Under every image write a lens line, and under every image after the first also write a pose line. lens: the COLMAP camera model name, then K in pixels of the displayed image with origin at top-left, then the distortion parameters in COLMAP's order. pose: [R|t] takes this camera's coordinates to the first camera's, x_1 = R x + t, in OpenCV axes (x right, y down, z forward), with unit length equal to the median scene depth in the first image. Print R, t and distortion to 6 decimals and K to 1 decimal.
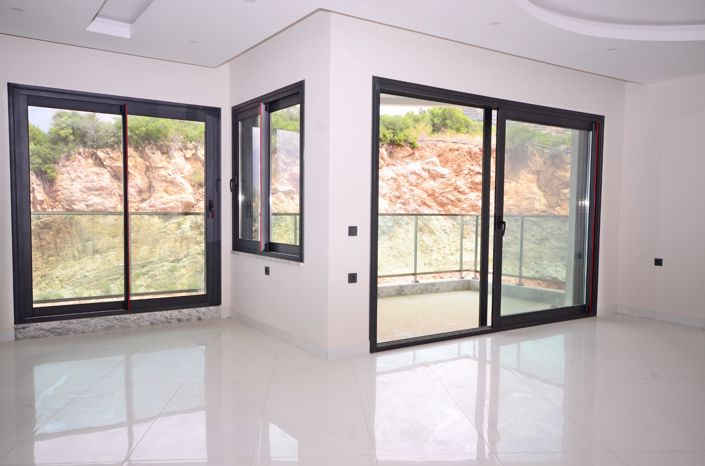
lens RADIAL K [[557.9, 0, 354.4], [0, 557.9, 243.4], [0, 0, 1]] dist [0.007866, 0.007749]
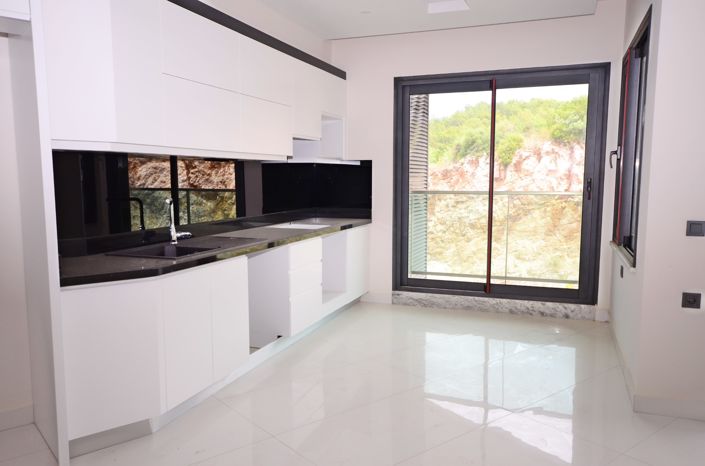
lens RADIAL K [[557.9, 0, 354.4], [0, 557.9, 243.4], [0, 0, 1]] dist [0.007866, 0.007749]
pose [[0.573334, 0.084920, -0.814909, 0.249677], [-0.042890, 0.996361, 0.073653, -0.029359], [0.818199, -0.007276, 0.574890, 0.254797]]
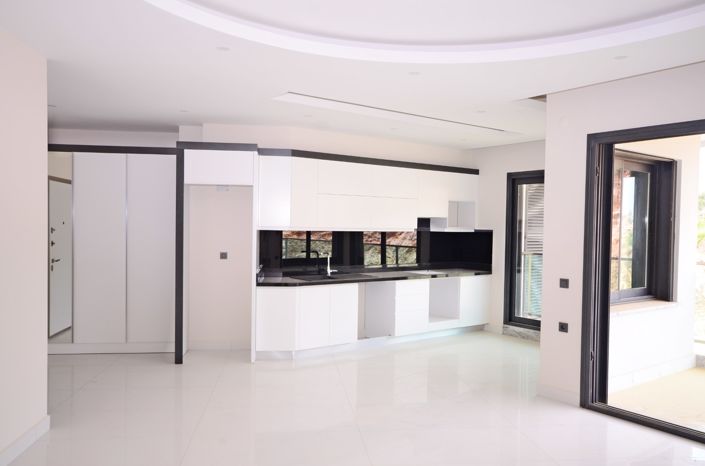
lens RADIAL K [[557.9, 0, 354.4], [0, 557.9, 243.4], [0, 0, 1]] dist [0.007866, 0.007749]
pose [[0.029196, 0.020746, -0.999358, 0.869574], [-0.074994, 0.997012, 0.018506, -0.072993], [0.996757, 0.074405, 0.030664, 0.470388]]
